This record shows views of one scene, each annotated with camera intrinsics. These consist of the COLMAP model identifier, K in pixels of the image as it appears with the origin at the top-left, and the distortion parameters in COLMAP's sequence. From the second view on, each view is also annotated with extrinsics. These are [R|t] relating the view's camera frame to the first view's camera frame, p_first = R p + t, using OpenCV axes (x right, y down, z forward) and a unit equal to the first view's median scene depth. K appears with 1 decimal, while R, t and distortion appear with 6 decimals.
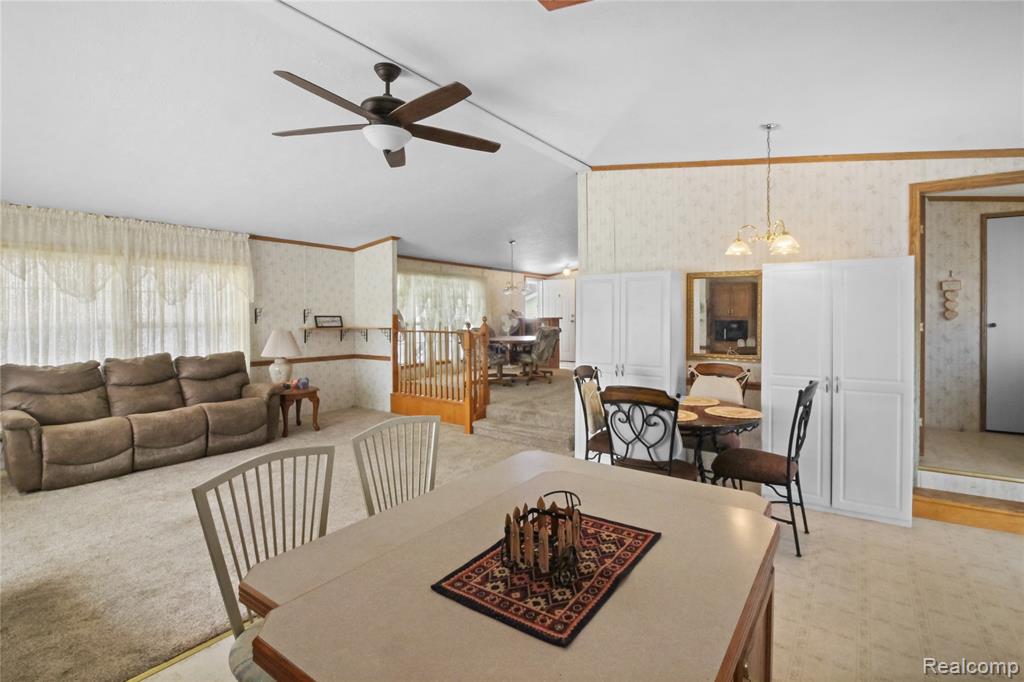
lens RADIAL K [[484.3, 0, 509.7], [0, 484.3, 304.8], [0, 0, 1]] dist [-0.002406, -0.012837]
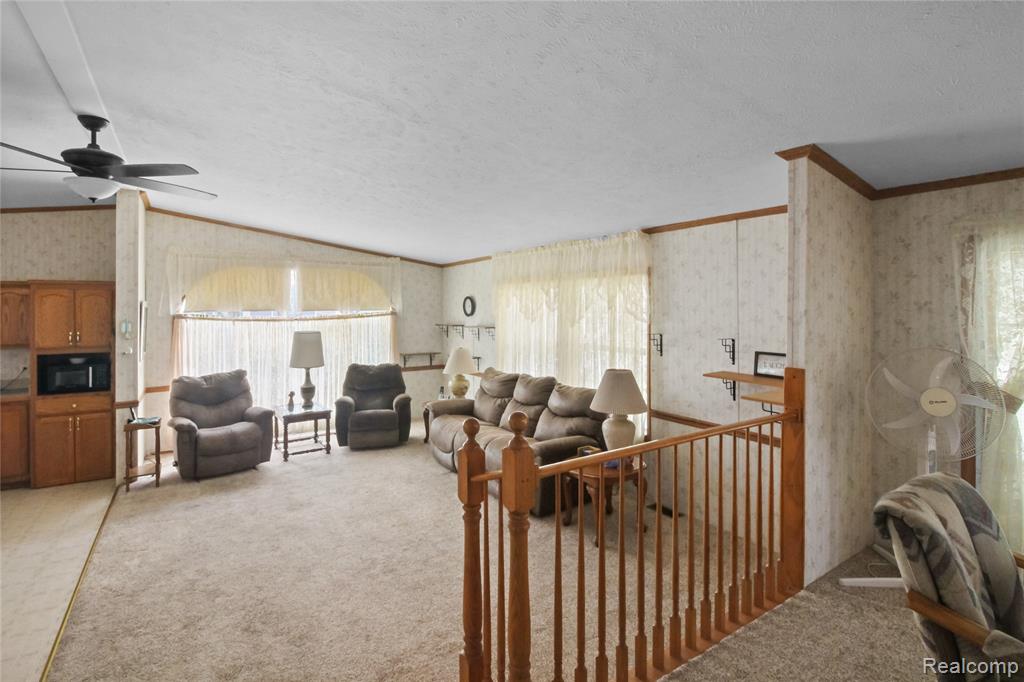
lens RADIAL K [[489.6, 0, 514.8], [0, 489.6, 301.6], [0, 0, 1]] dist [-0.019865, -0.000357]
pose [[-0.330555, -0.014888, -0.943669, 0.195700], [0.015403, 0.999657, -0.021167, -0.026842], [0.943661, -0.021532, -0.330213, 1.067720]]
